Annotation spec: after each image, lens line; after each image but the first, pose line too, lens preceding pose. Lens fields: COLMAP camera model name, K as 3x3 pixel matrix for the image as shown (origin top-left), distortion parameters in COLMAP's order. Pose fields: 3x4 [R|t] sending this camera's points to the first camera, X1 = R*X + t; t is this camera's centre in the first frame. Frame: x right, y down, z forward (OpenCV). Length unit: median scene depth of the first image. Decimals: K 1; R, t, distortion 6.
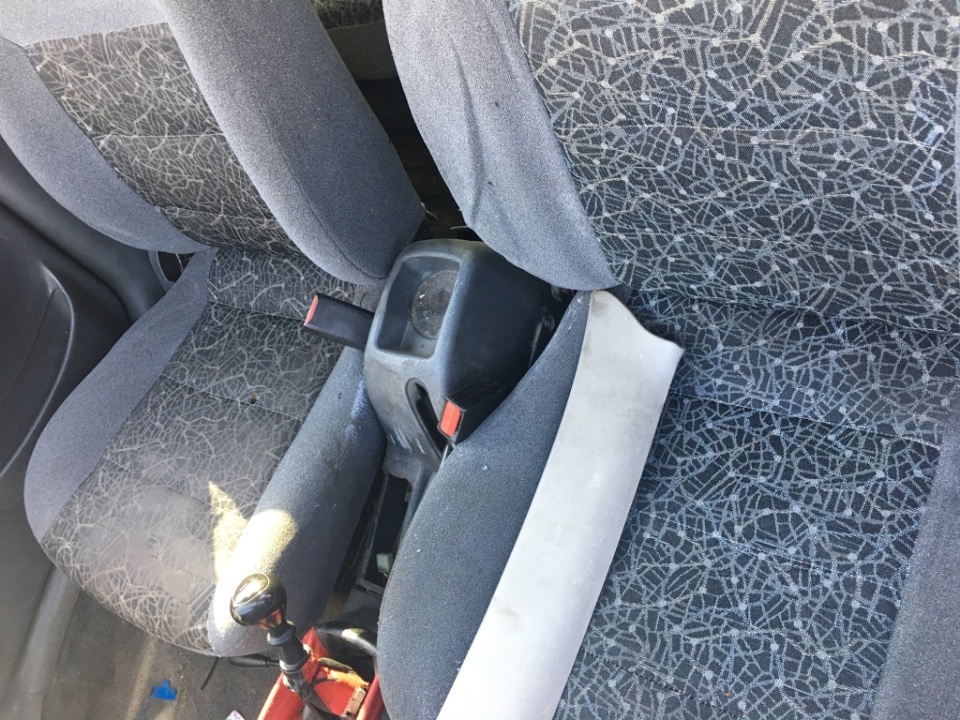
lens RADIAL K [[787.0, 0, 480.0], [0, 787.0, 360.0], [0, 0, 1]] dist [0.000181, -0.000647]
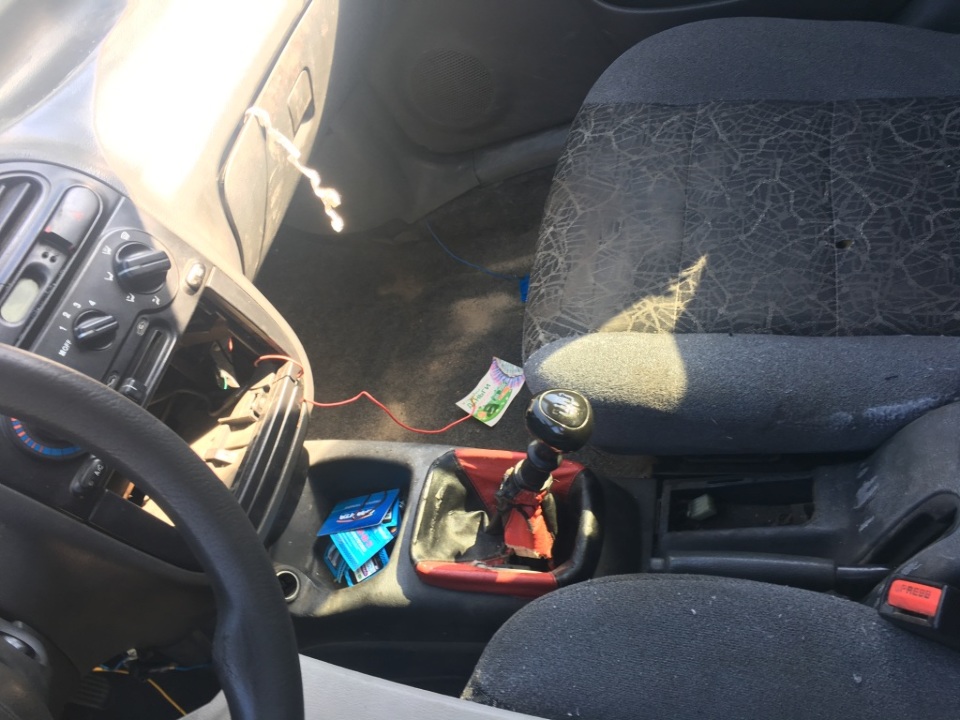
lens RADIAL K [[814.4, 0, 480.0], [0, 814.4, 360.0], [0, 0, 1]] dist [0.031396, -0.007469]
pose [[0.321119, 0.913396, -0.250181, -0.118825], [-0.721930, 0.407072, 0.559562, -0.086103], [0.612943, 0.000927, 0.790127, 0.232138]]
